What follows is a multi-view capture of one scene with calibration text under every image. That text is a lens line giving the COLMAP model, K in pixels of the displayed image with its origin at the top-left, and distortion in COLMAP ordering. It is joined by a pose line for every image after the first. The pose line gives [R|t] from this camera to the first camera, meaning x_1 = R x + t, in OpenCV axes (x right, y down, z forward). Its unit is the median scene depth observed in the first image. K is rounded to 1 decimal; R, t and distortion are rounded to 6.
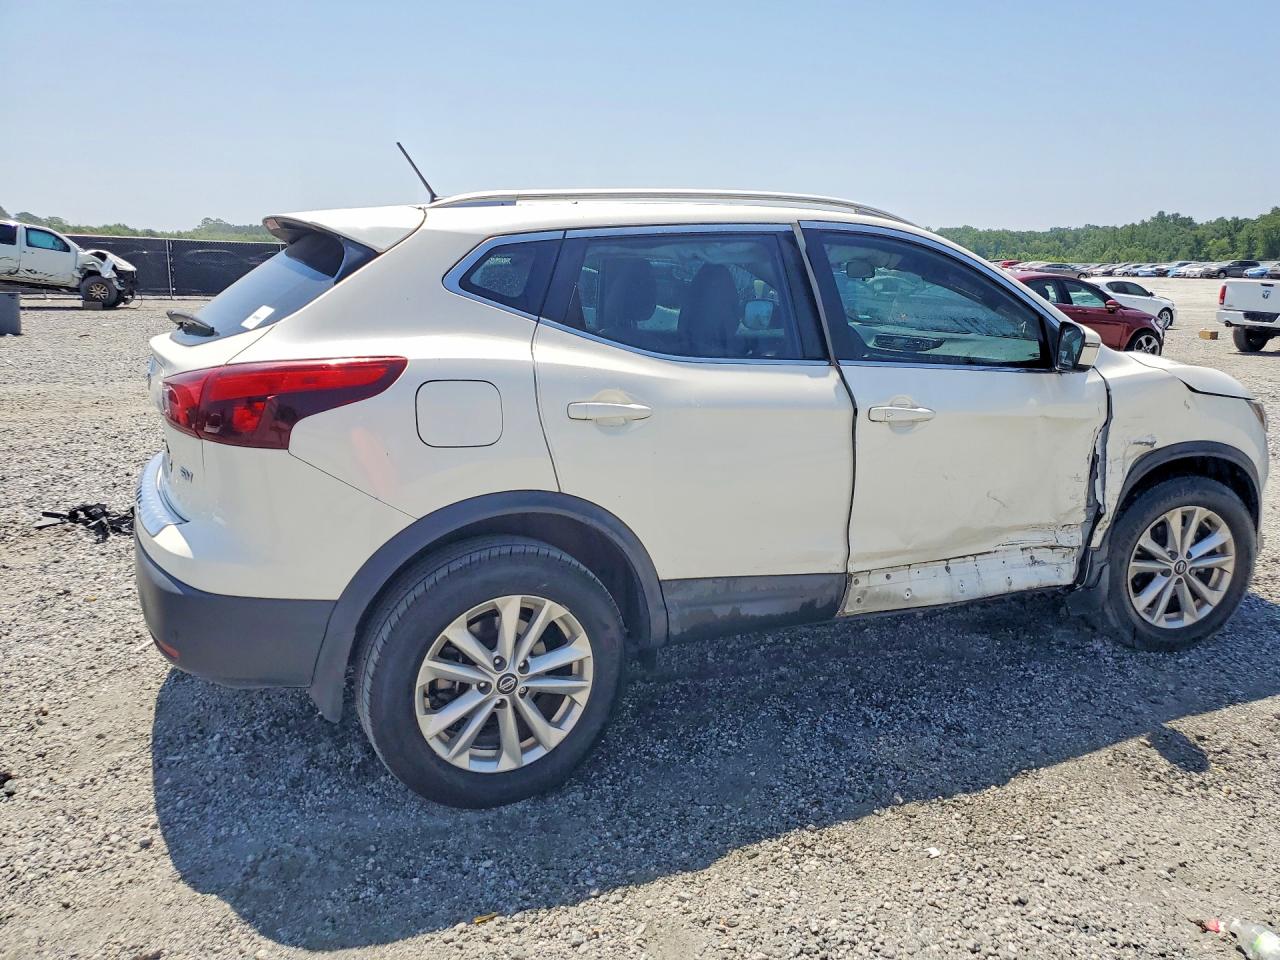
lens RADIAL K [[990.2, 0, 640.0], [0, 990.2, 480.0], [0, 0, 1]] dist [-0.000601, 0.004597]
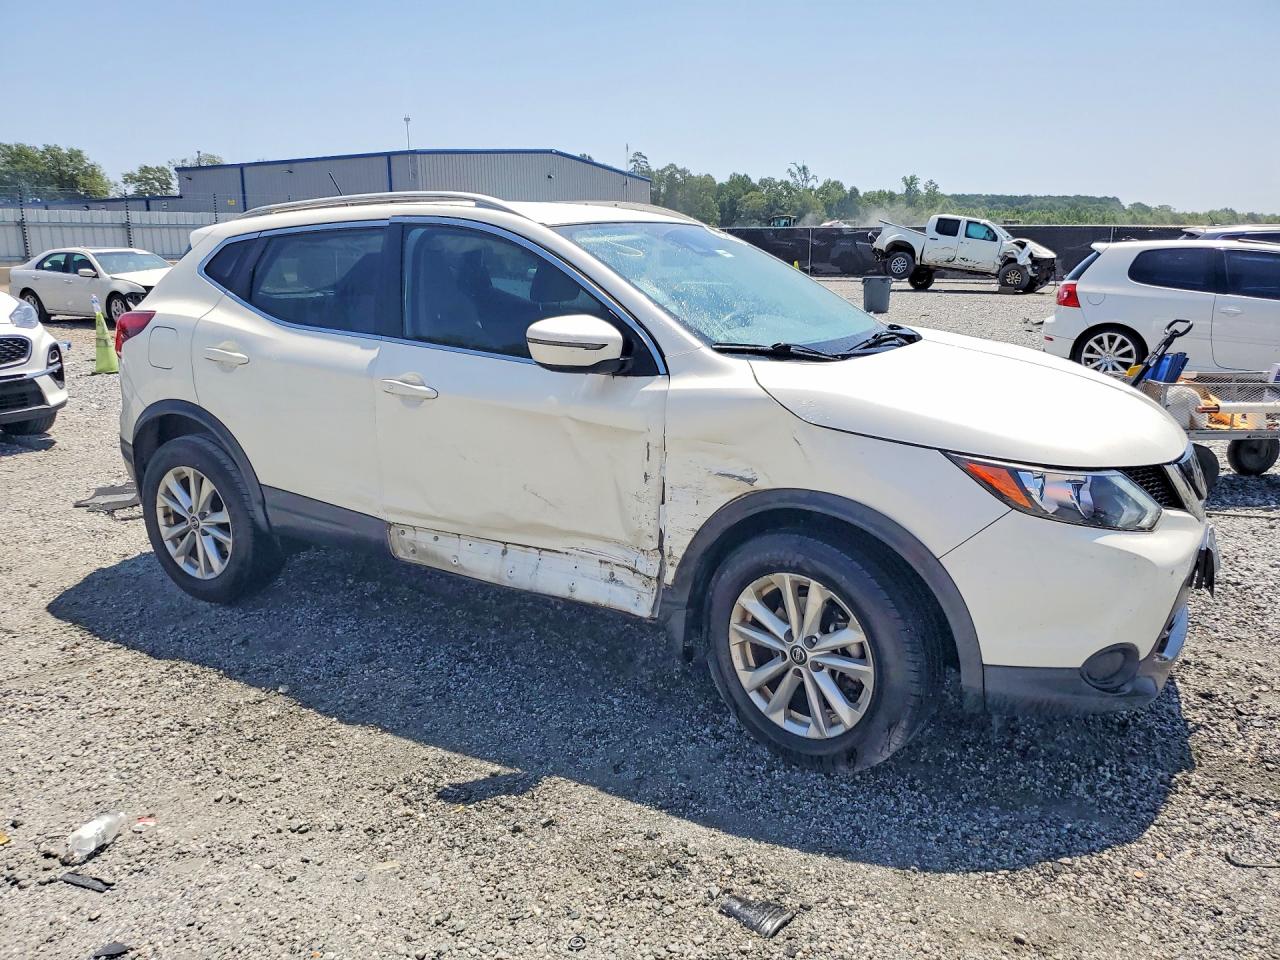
lens RADIAL K [[973.3, 0, 640.0], [0, 973.3, 480.0], [0, 0, 1]] dist [0.060502, -0.000362]
pose [[0.568664, 0.179163, -0.802822, 1.084435], [-0.168148, 0.980701, 0.099755, -0.099042], [0.805201, 0.078266, 0.587815, 0.465981]]
